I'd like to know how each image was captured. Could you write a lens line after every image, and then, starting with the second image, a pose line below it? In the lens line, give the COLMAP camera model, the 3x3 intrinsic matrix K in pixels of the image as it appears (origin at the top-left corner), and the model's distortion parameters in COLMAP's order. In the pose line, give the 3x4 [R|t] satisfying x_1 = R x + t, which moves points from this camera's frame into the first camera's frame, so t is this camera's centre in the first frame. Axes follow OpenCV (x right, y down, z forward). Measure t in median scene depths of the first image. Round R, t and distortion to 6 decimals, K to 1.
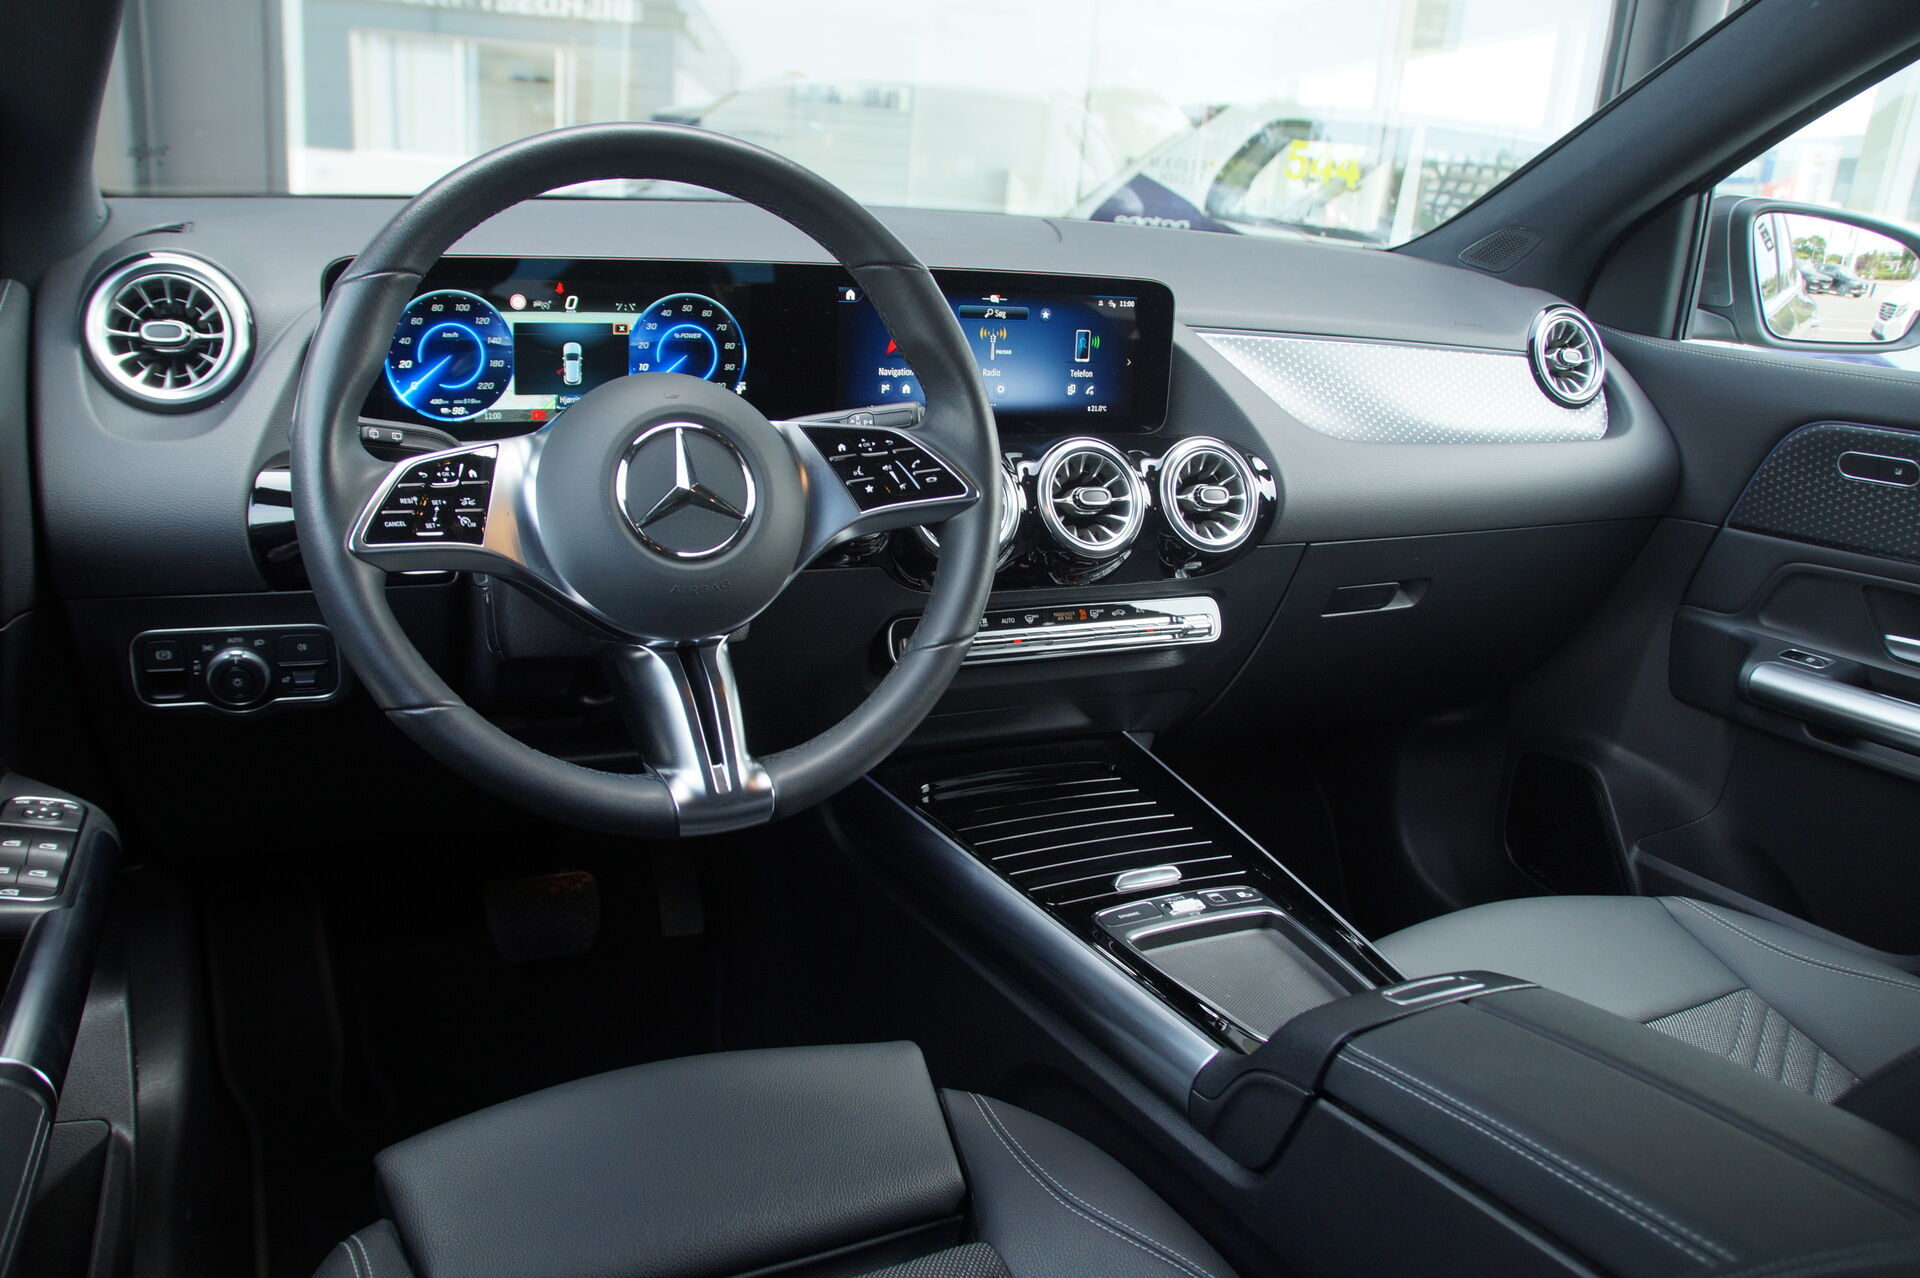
lens RADIAL K [[1516.5, 0, 960.0], [0, 1516.5, 639.0], [0, 0, 1]] dist [-0.002233, -0.124107]
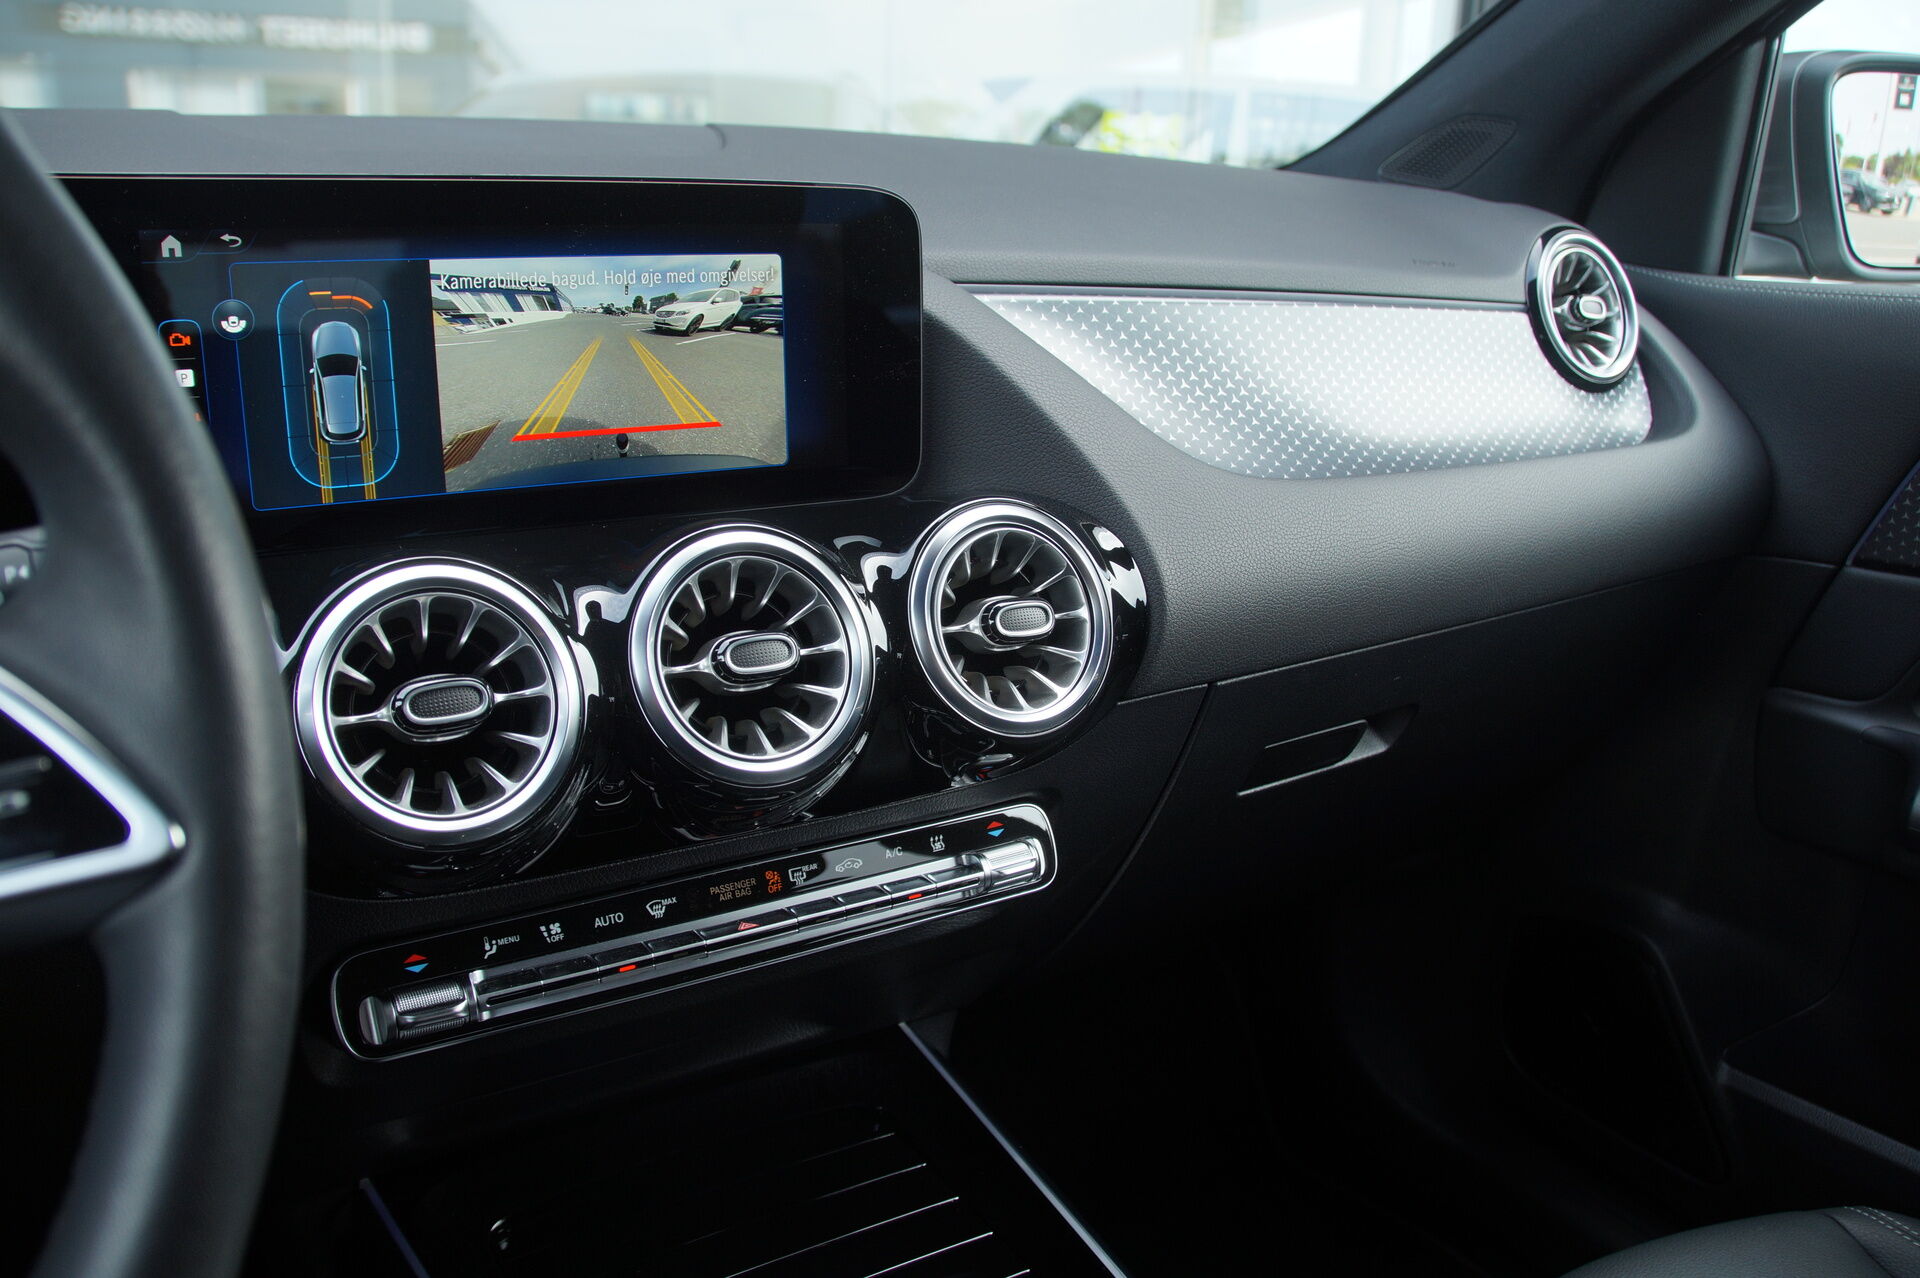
lens RADIAL K [[1513.5, 0, 960.0], [0, 1513.5, 639.0], [0, 0, 1]] dist [-0.068120, 0.003526]
pose [[0.993036, -0.075349, 0.090560, 0.098373], [0.075483, 0.997145, 0.001946, -0.086484], [-0.090448, 0.004903, 0.995889, 0.494522]]
